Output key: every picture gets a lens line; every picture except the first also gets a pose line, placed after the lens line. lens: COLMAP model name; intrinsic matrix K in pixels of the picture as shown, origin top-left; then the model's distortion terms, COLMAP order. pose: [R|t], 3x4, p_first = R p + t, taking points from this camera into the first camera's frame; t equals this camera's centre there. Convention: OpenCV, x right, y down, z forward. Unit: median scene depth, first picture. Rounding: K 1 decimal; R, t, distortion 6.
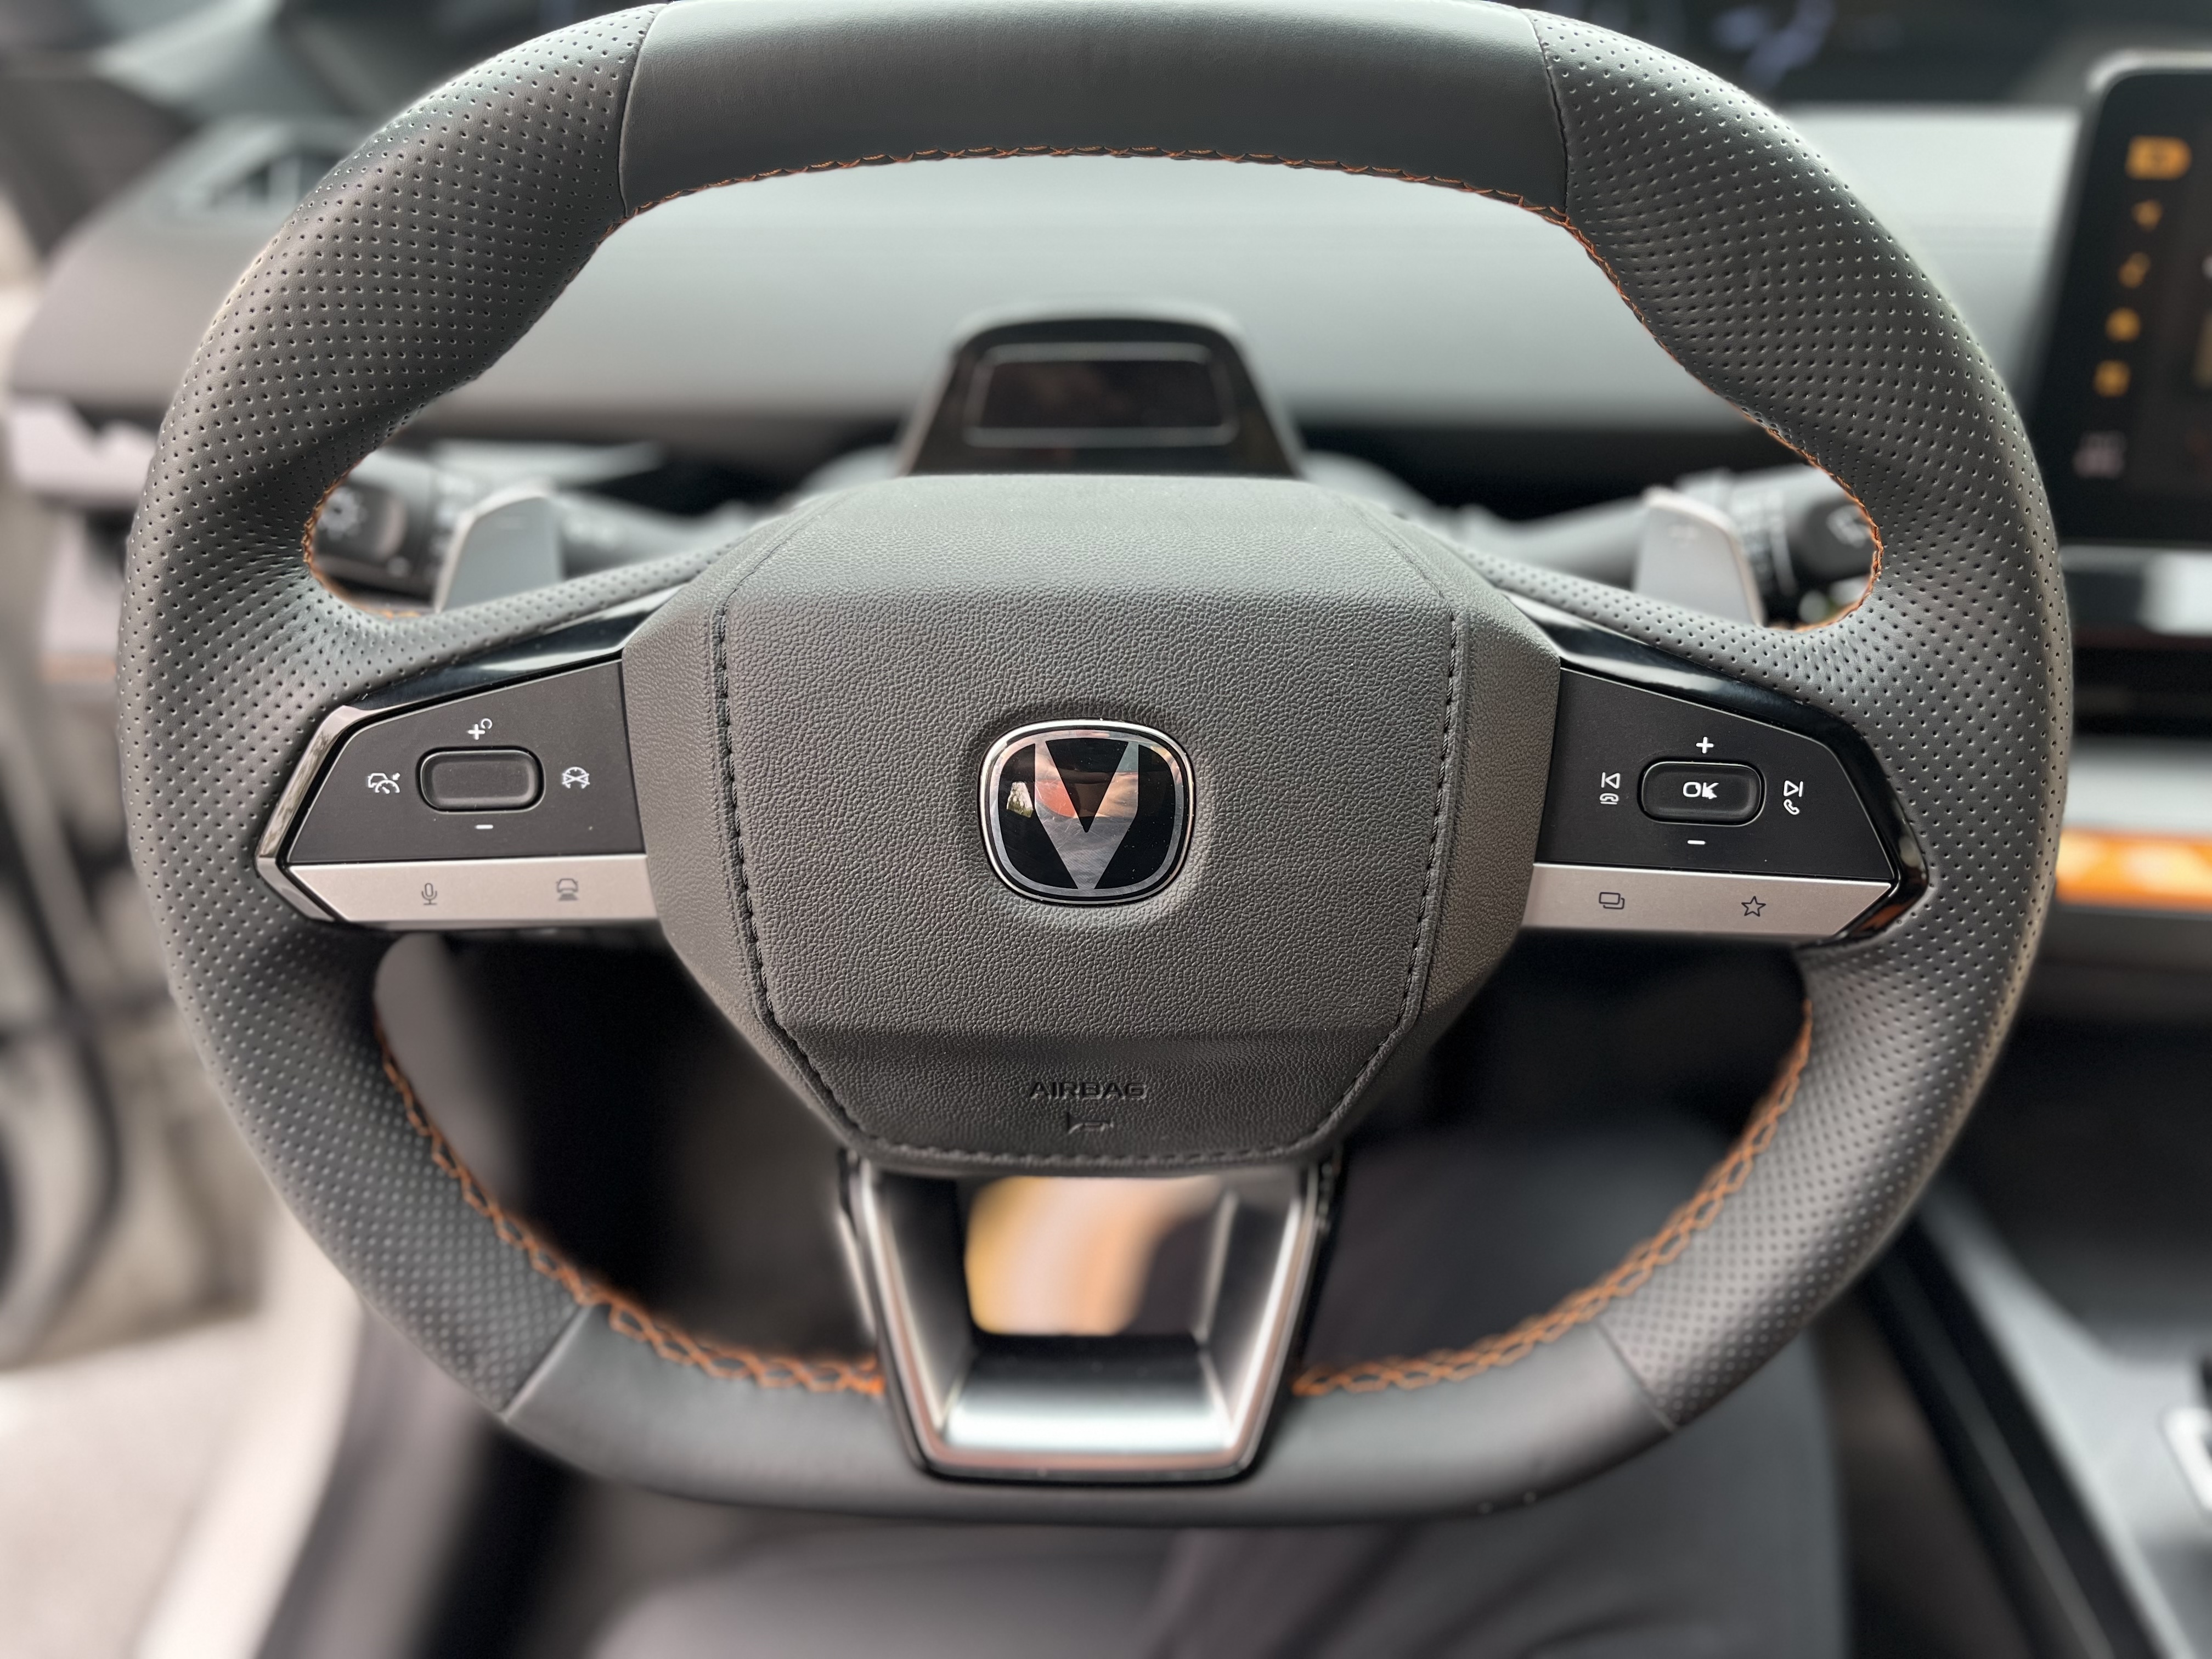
lens RADIAL K [[1673.7, 0, 1090.6], [0, 1673.7, 825.5], [0, 0, 1]] dist [0.044751, -0.063313]
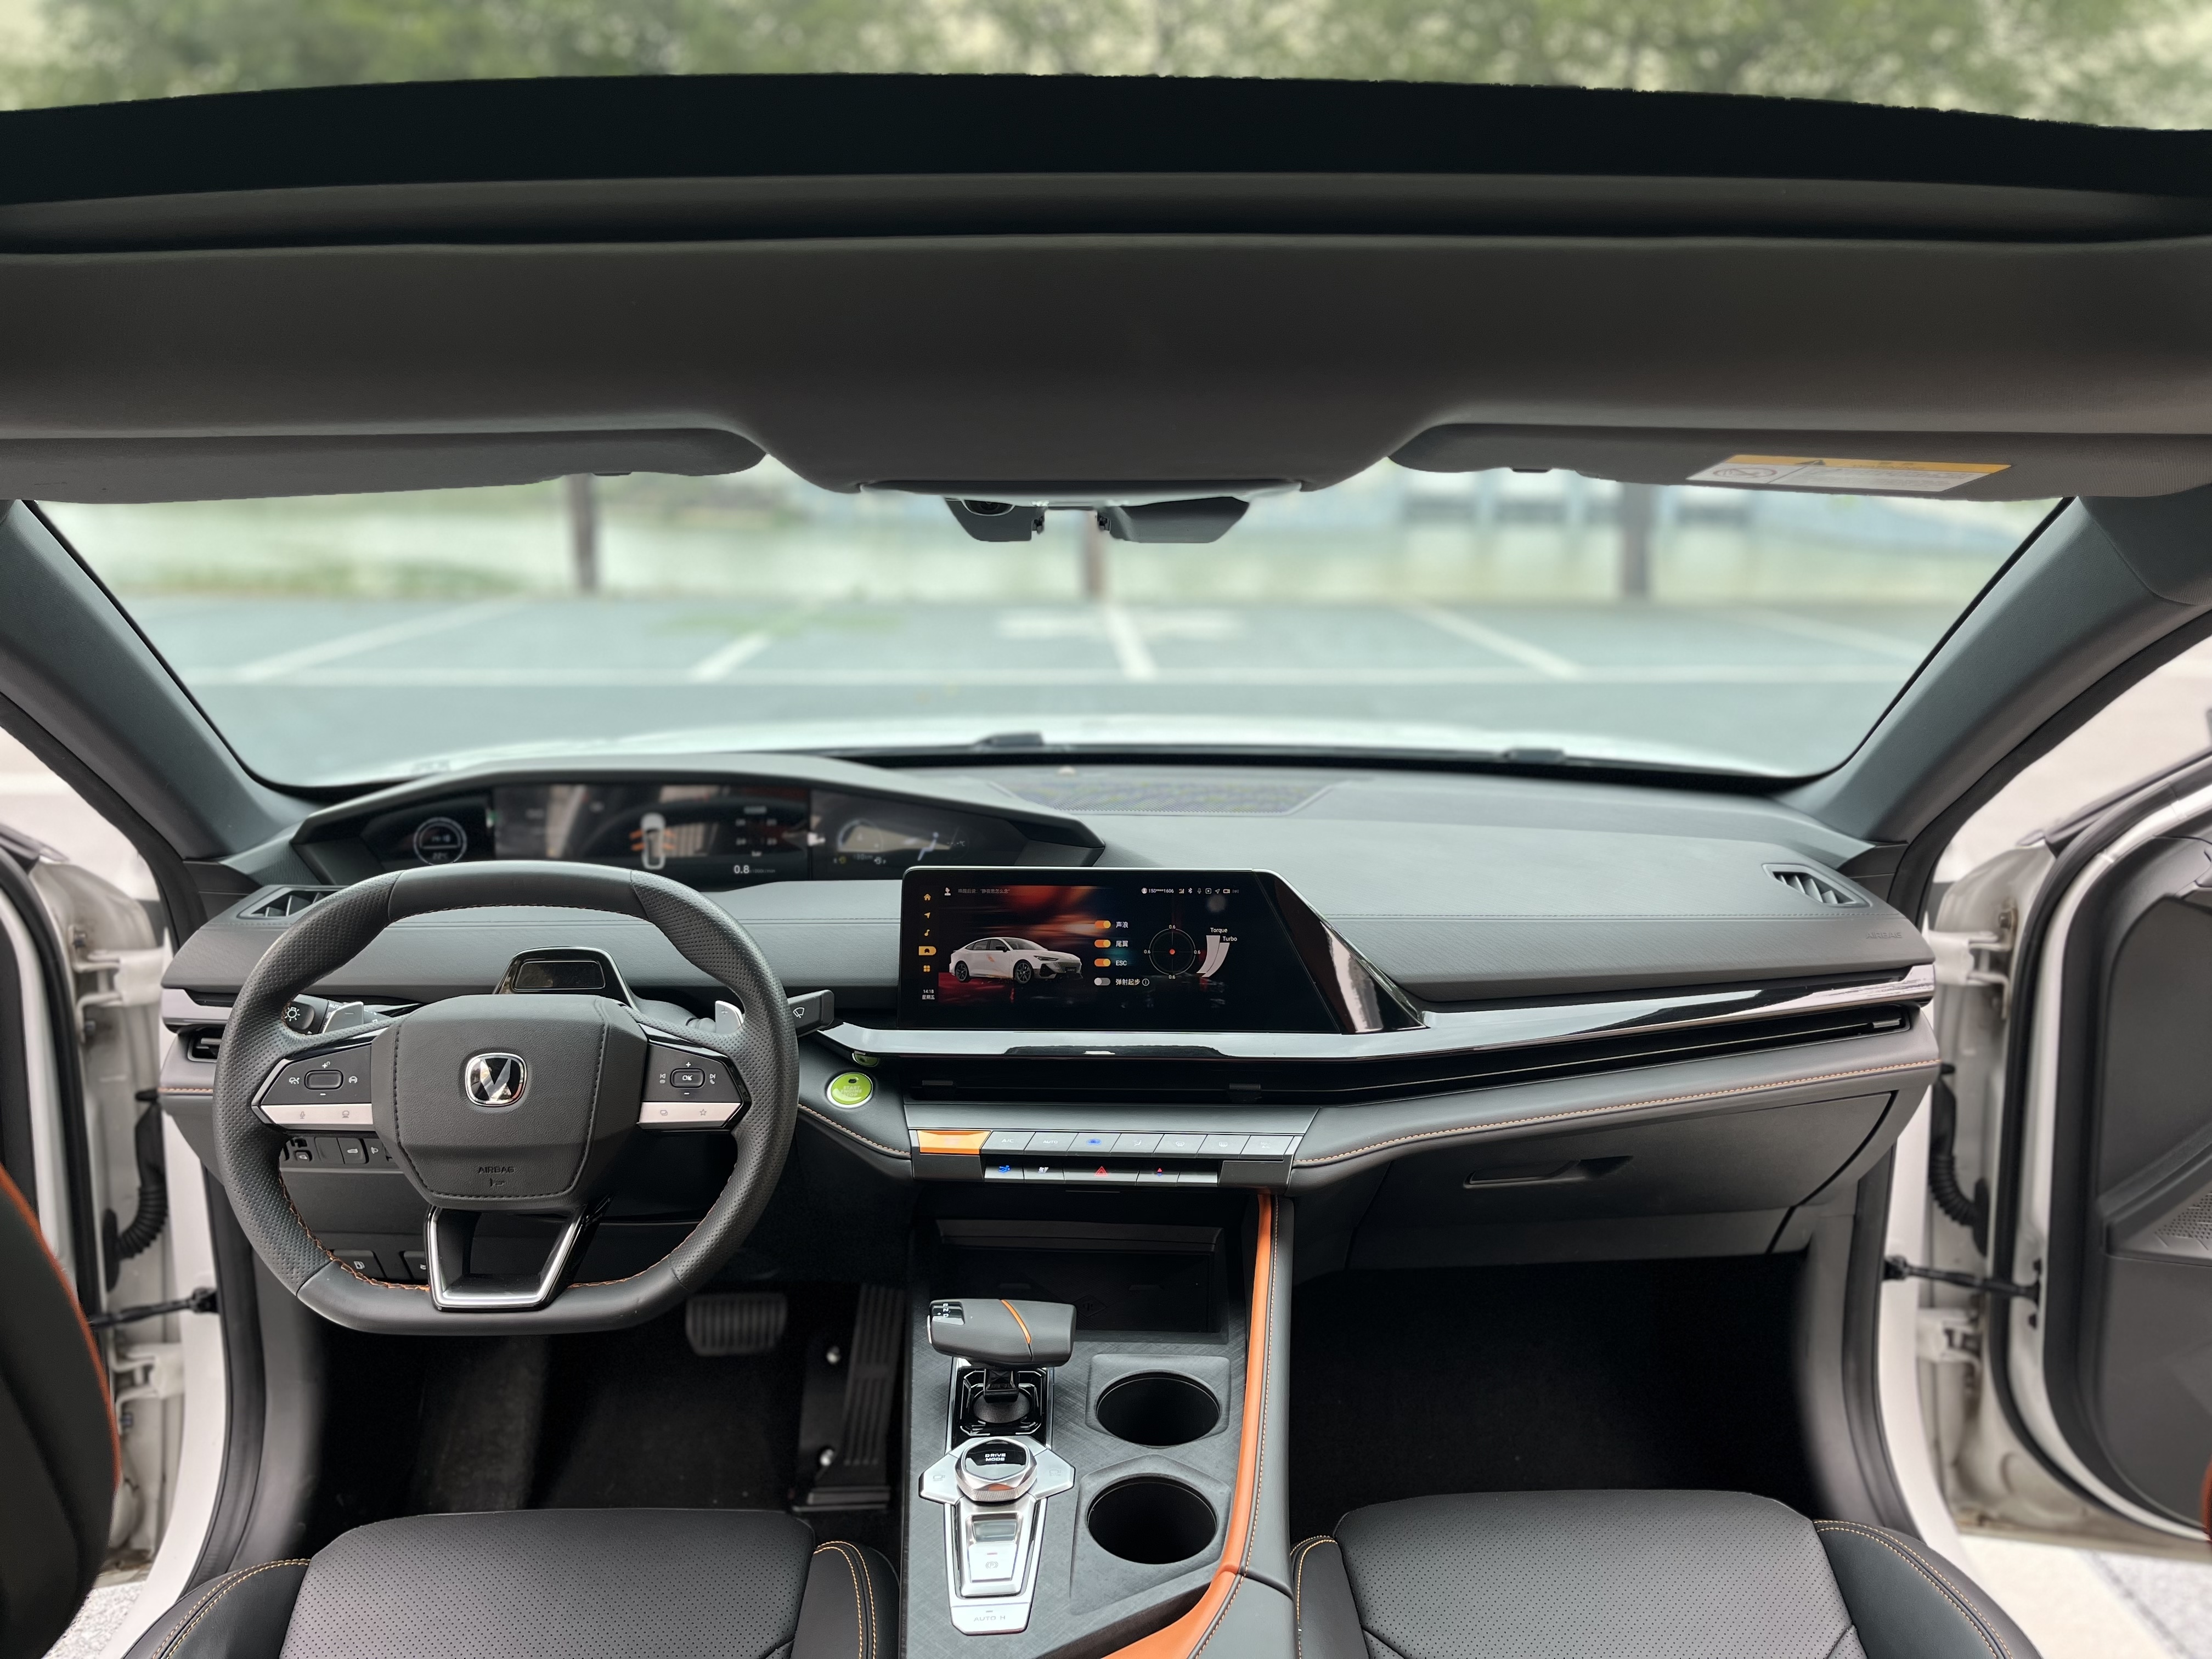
lens RADIAL K [[1673.7, 0, 1124.1], [0, 1673.7, 810.3], [0, 0, 1]] dist [0.044751, -0.063313]
pose [[0.998590, -0.002216, 0.053039, 1.065908], [0.022404, 0.923379, -0.383236, 0.805960], [-0.048126, 0.383884, 0.922126, -2.410635]]
